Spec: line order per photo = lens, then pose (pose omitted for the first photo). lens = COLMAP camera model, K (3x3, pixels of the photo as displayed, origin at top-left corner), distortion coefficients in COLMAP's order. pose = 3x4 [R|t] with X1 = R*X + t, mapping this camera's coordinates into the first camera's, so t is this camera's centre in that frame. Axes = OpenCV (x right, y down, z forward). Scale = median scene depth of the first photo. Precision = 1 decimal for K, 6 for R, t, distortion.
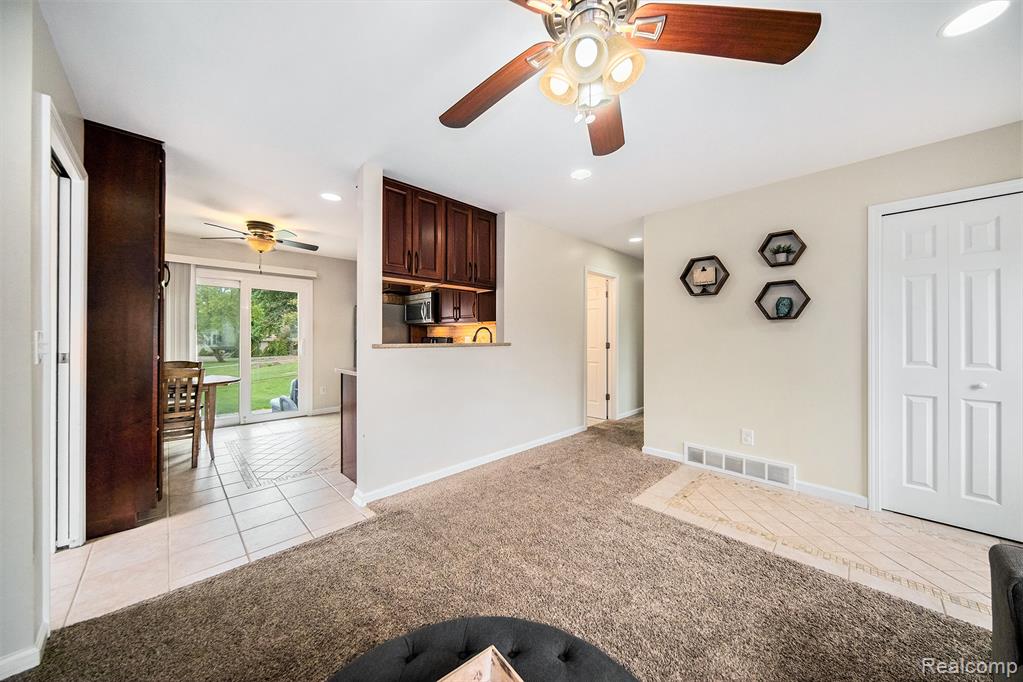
lens RADIAL K [[343.8, 0, 517.5], [0, 343.8, 338.9], [0, 0, 1]] dist [-0.000986, -0.000030]
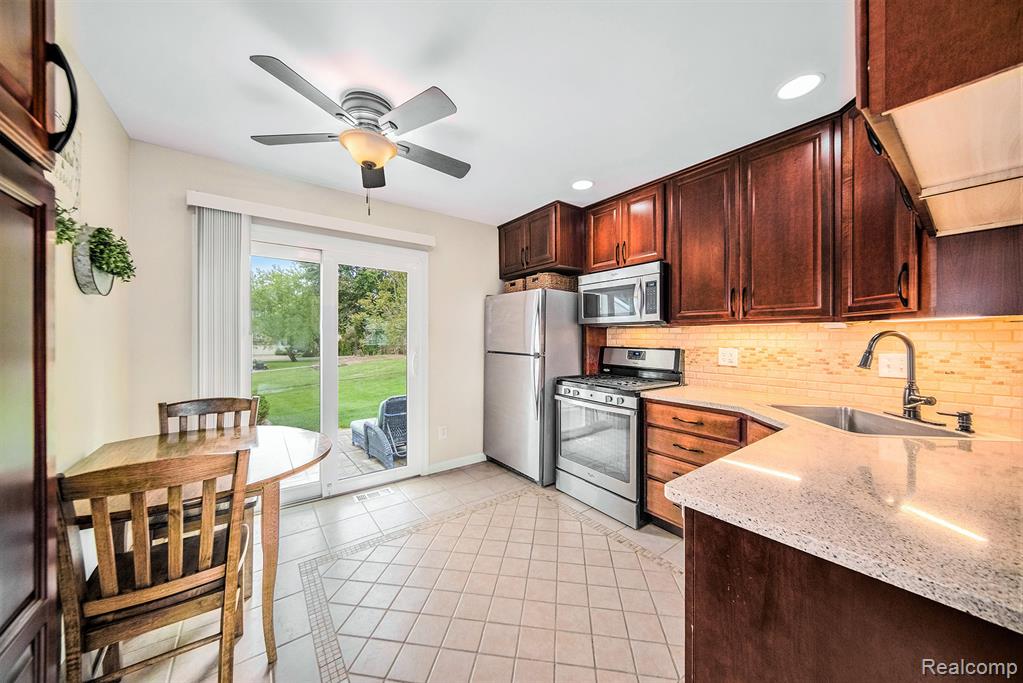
lens RADIAL K [[349.4, 0, 518.0], [0, 349.4, 339.4], [0, 0, 1]] dist [0.000493, -0.000063]
pose [[0.990005, 0.003143, -0.140996, -0.602267], [-0.003261, 0.999994, -0.000612, -0.029929], [0.140993, 0.001065, 0.990010, 0.702650]]
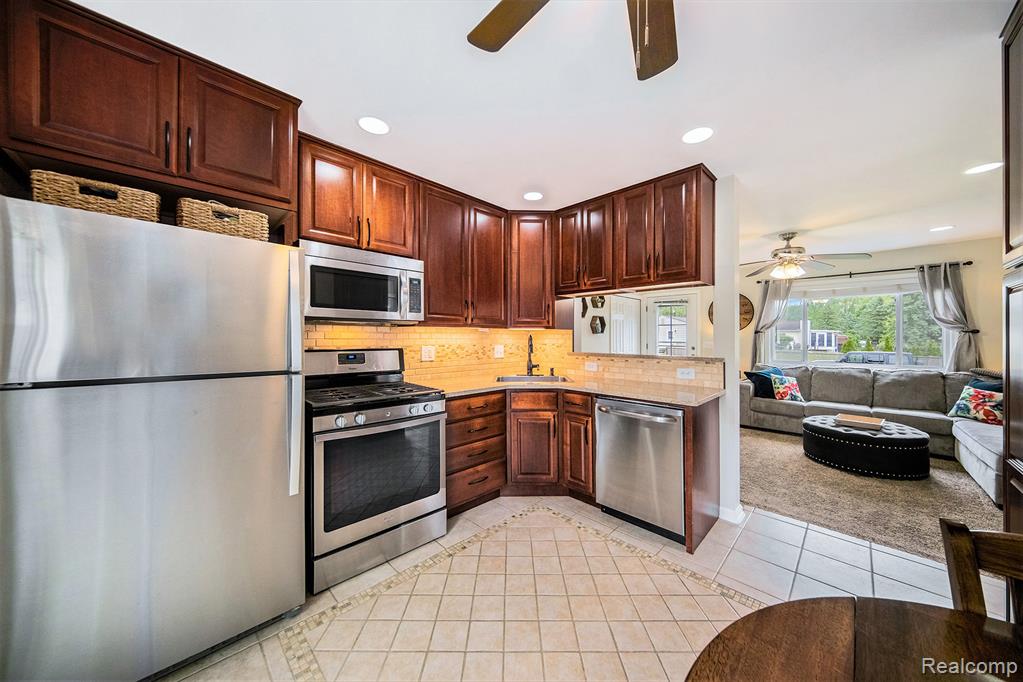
lens RADIAL K [[345.3, 0, 518.1], [0, 345.3, 334.5], [0, 0, 1]] dist [-0.000541, -0.000075]
pose [[0.000576, 0.004420, 0.999990, -1.163100], [0.000651, 0.999990, -0.004420, -0.038718], [-1.000000, 0.000654, 0.000573, 1.306392]]
